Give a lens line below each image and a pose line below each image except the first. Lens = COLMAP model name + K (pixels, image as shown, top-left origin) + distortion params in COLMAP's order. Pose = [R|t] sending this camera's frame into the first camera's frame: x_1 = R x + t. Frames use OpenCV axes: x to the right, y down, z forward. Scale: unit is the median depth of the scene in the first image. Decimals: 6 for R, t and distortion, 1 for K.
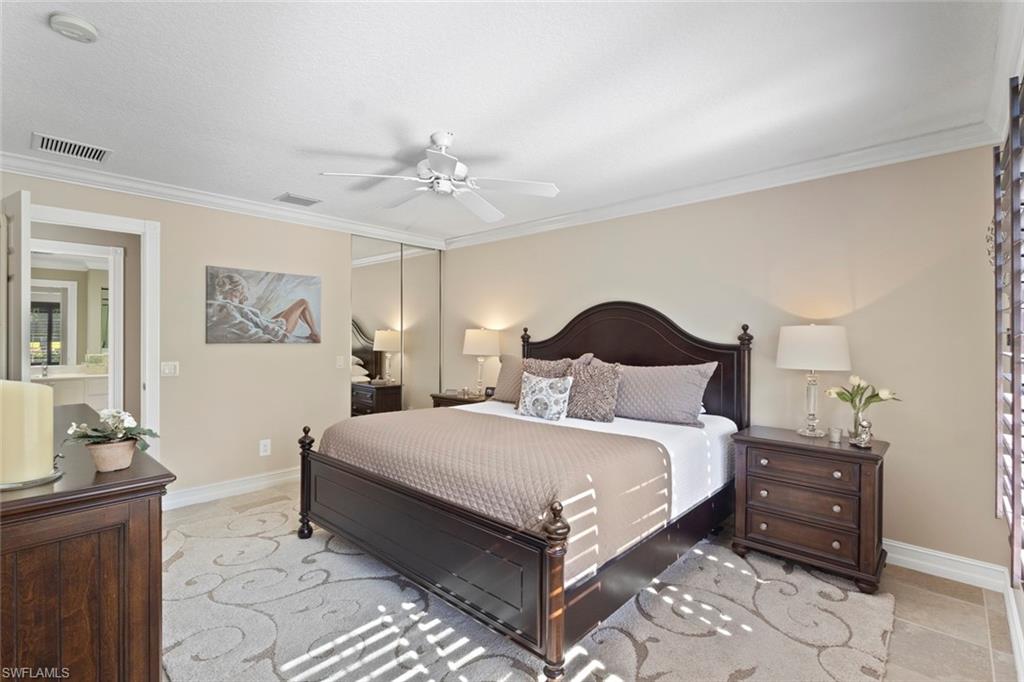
lens RADIAL K [[469.7, 0, 510.9], [0, 469.7, 338.5], [0, 0, 1]] dist [0.021534, 0.000092]
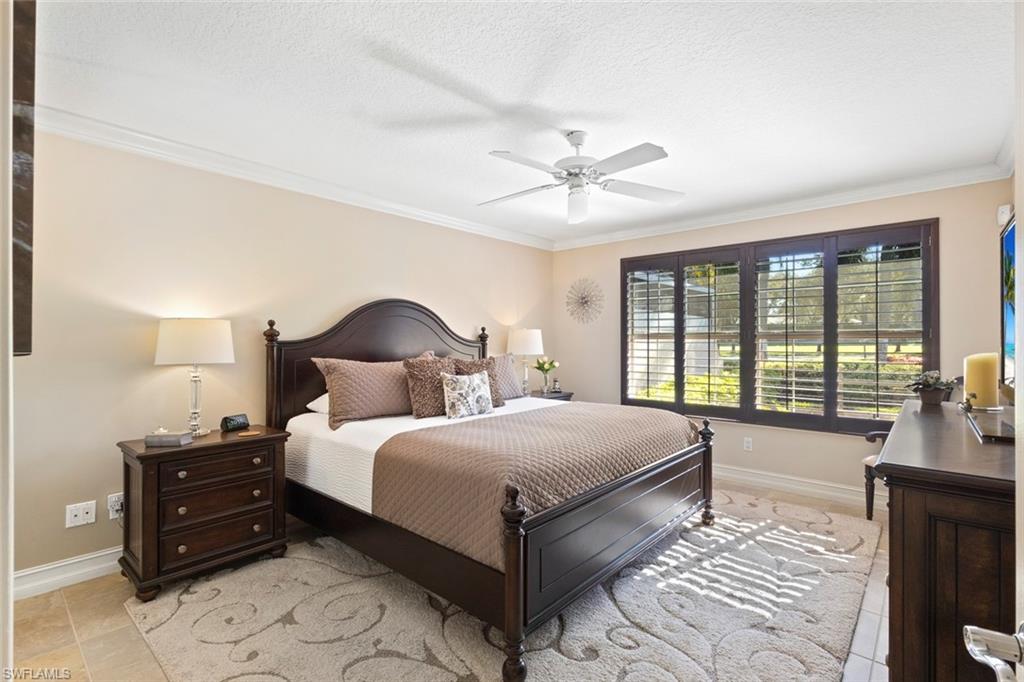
lens RADIAL K [[469.7, 0, 510.9], [0, 469.7, 338.5], [0, 0, 1]] dist [0.021534, 0.000092]
pose [[-0.016373, 0.003621, 0.999859, -0.803645], [0.000312, 0.999993, -0.003616, 0.008948], [-0.999866, 0.000252, -0.016374, 0.810186]]
